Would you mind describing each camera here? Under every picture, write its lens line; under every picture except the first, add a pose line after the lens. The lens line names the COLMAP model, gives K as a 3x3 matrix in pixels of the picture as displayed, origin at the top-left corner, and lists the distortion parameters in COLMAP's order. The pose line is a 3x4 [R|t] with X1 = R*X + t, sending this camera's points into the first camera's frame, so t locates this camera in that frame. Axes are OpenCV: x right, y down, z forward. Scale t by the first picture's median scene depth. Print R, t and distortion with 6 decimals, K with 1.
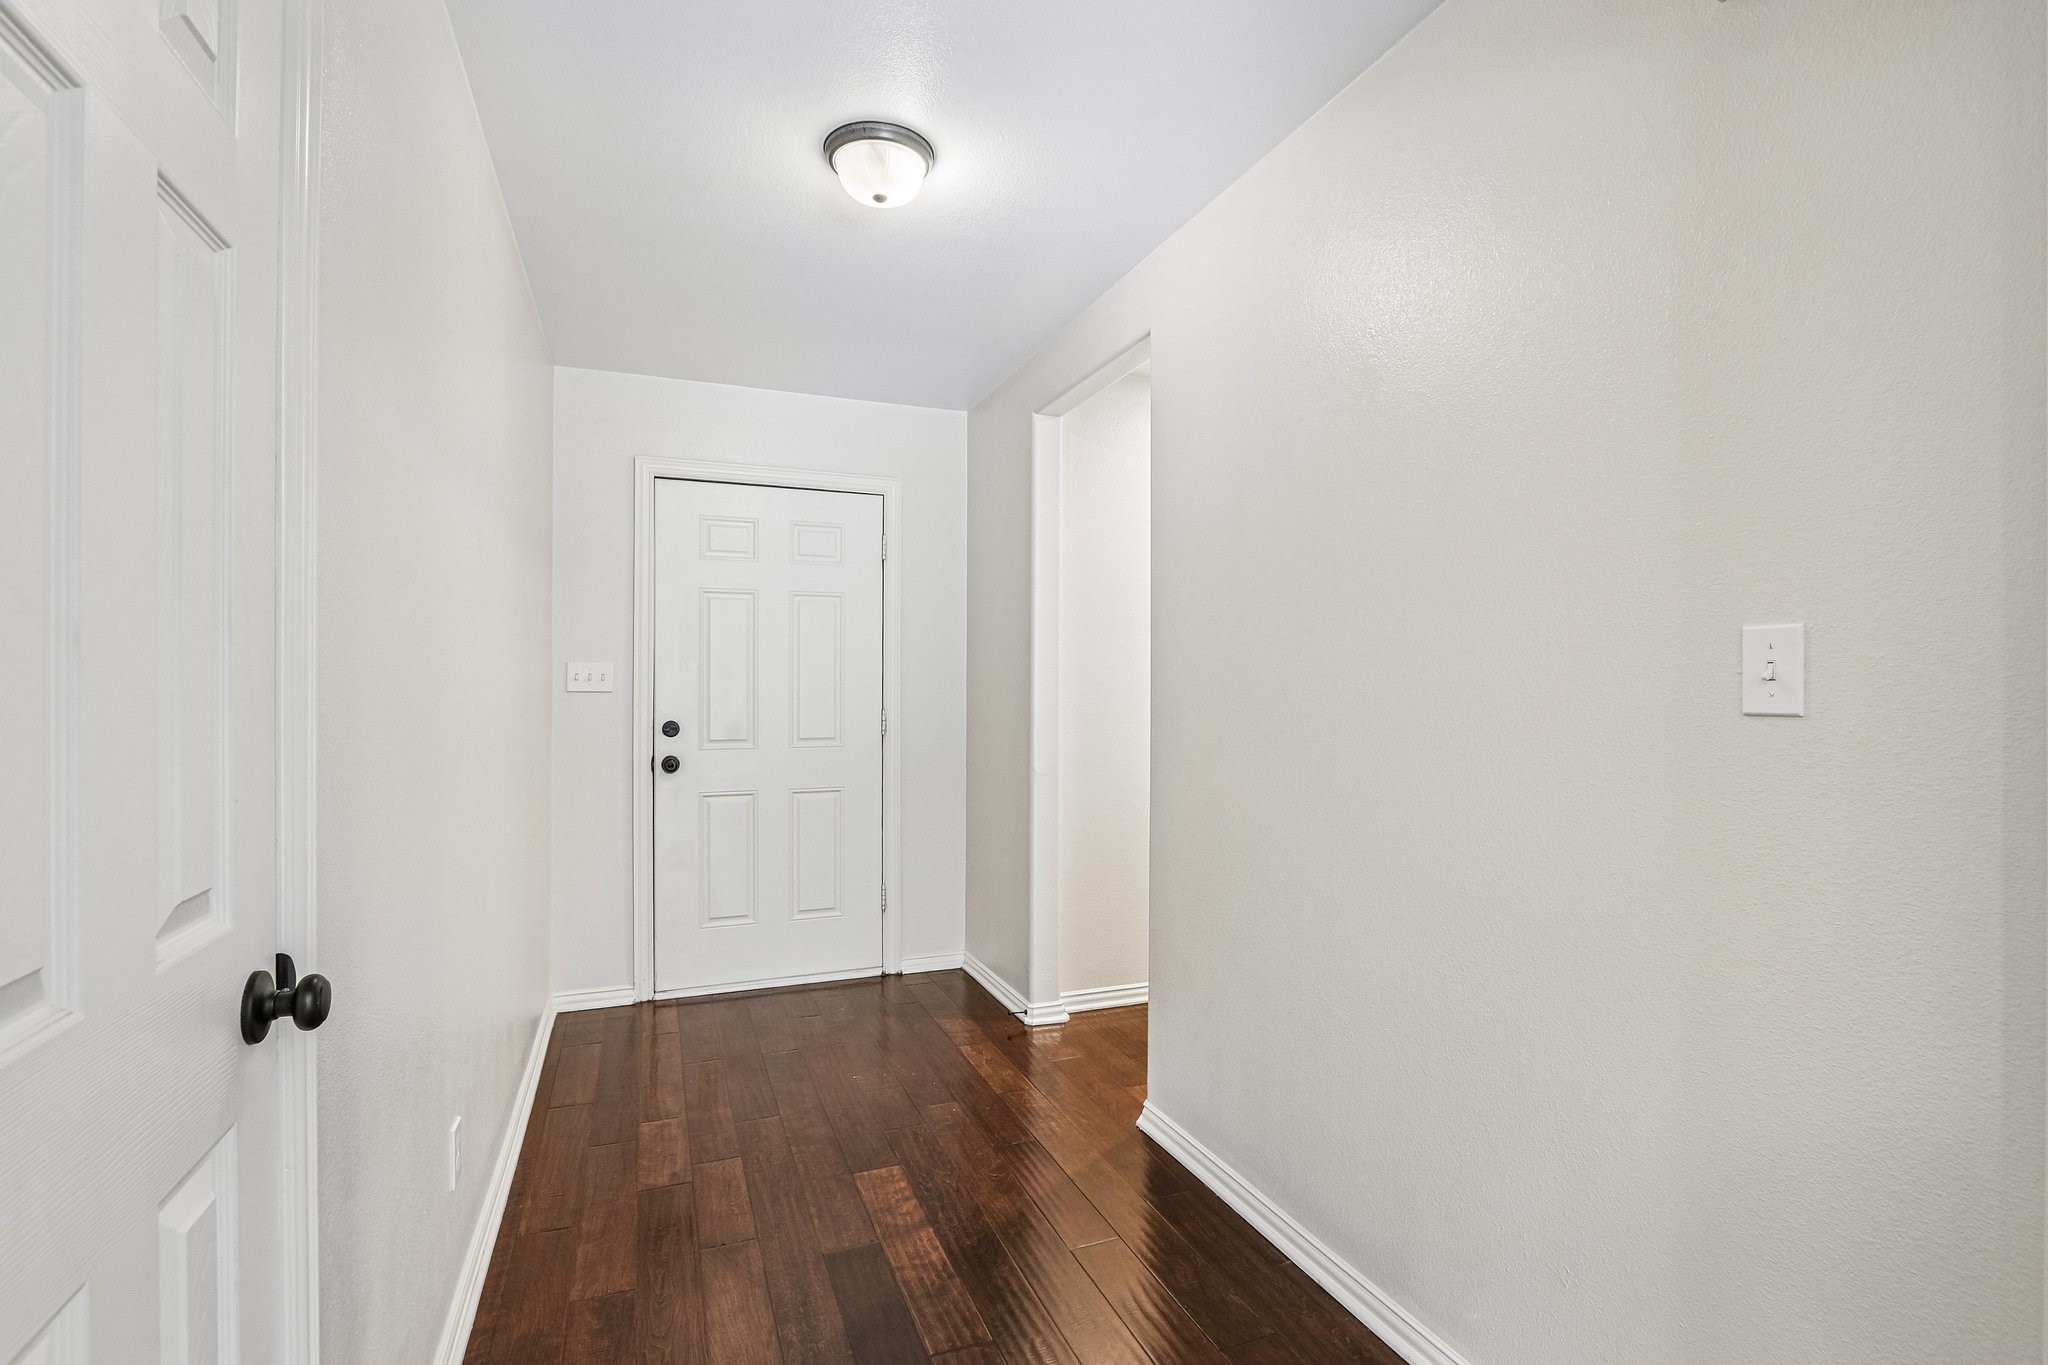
lens RADIAL K [[944.6, 0, 1019.4], [0, 944.6, 686.7], [0, 0, 1]] dist [-0.015970, 0.003036]
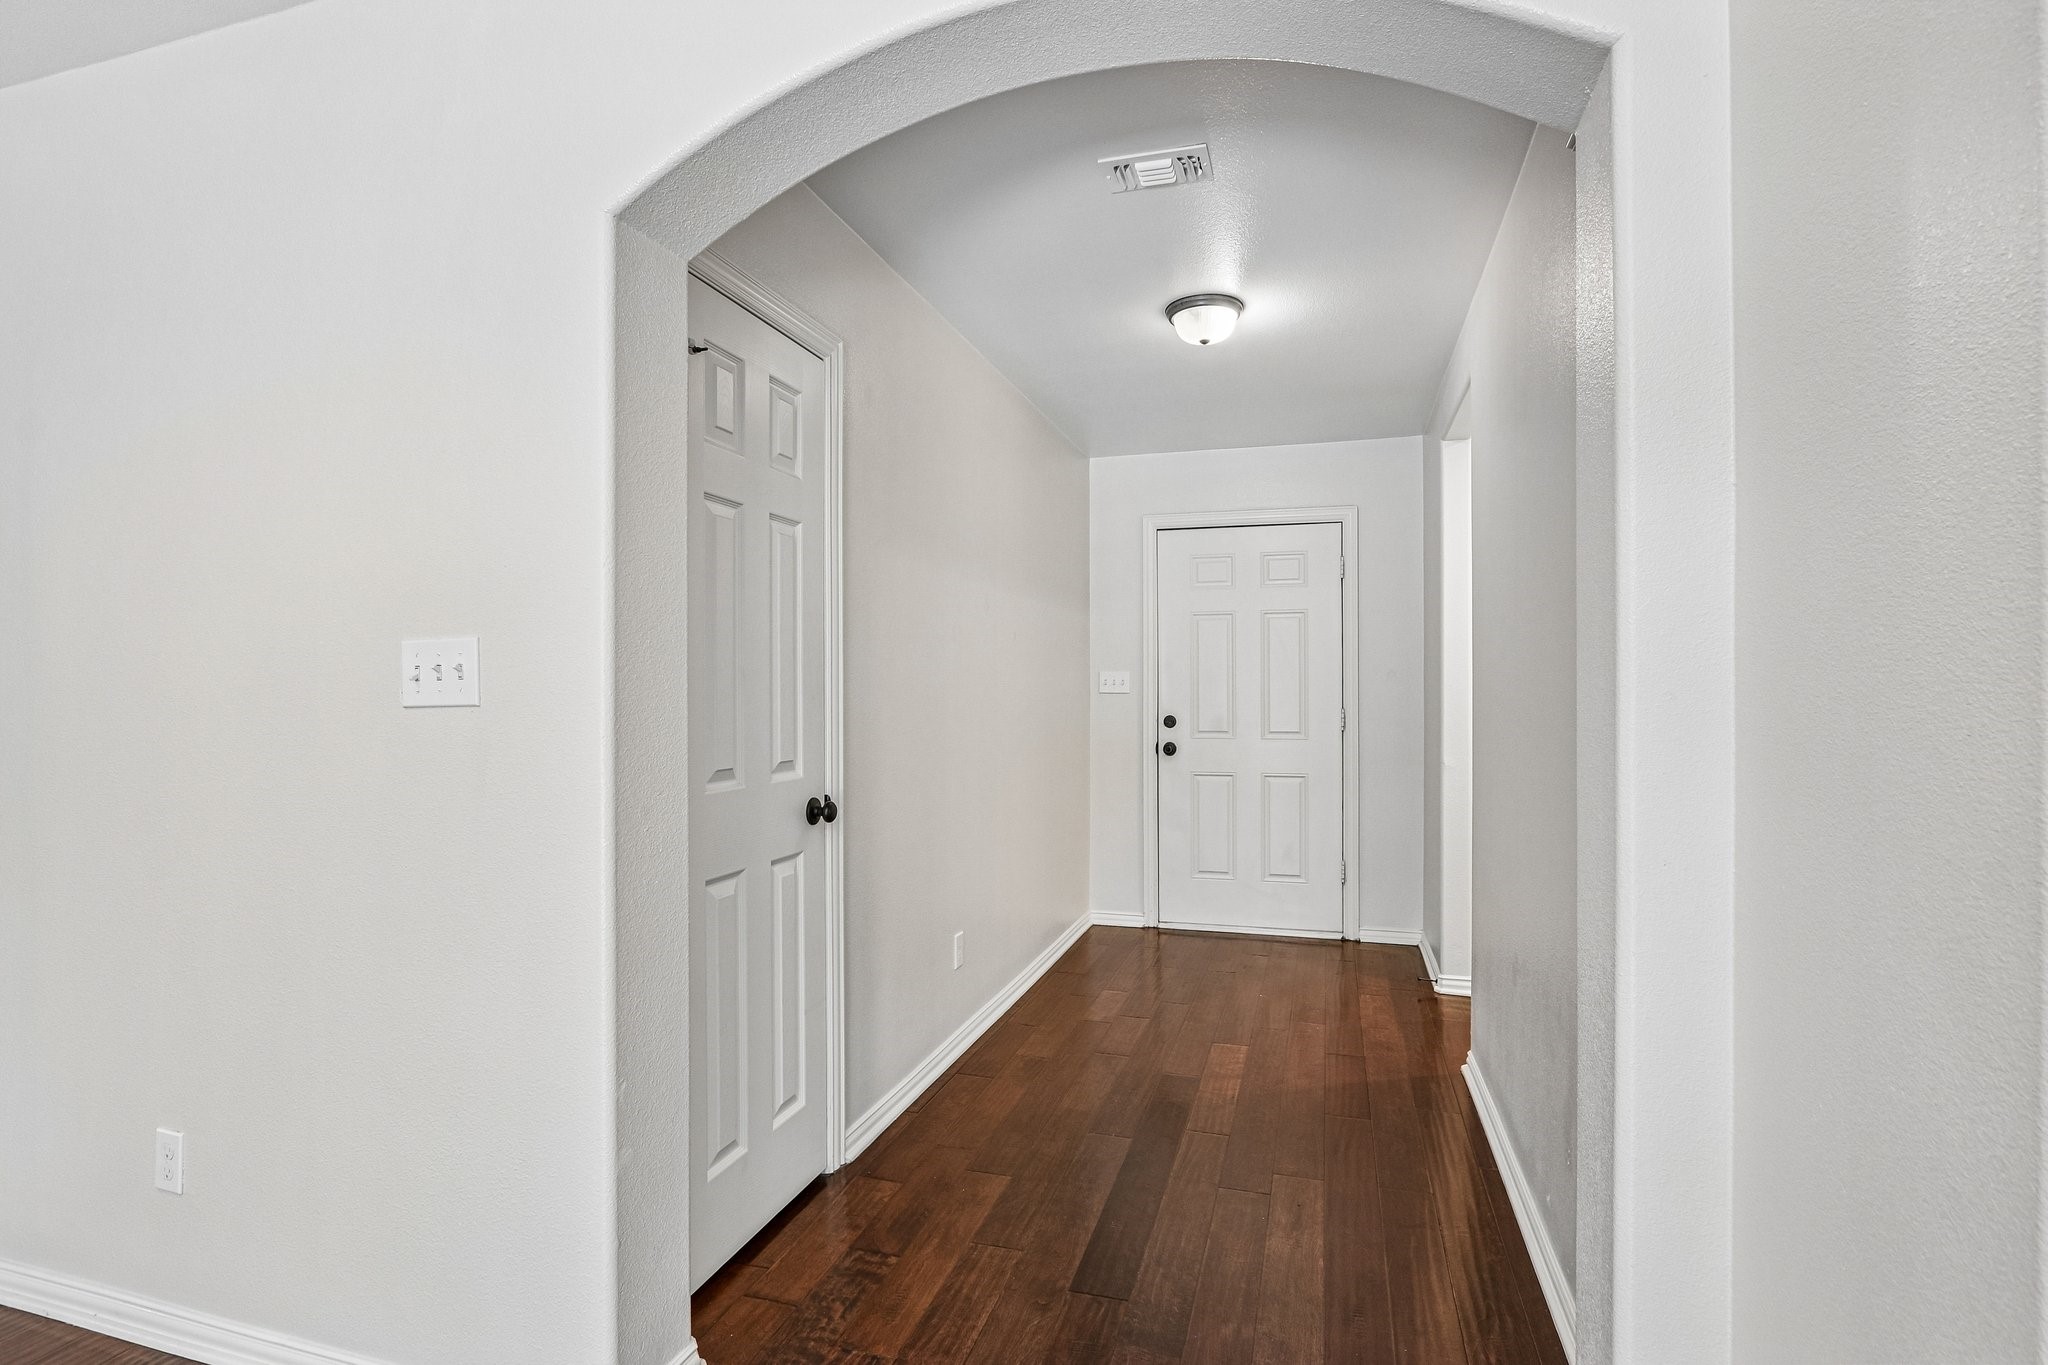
lens RADIAL K [[944.6, 0, 1026.5], [0, 944.6, 692.2], [0, 0, 1]] dist [-0.015970, 0.003036]
pose [[0.788985, -0.002195, -0.614409, 0.283620], [0.002290, 0.999997, -0.000631, 0.004373], [0.614409, -0.000909, 0.788987, -0.157295]]
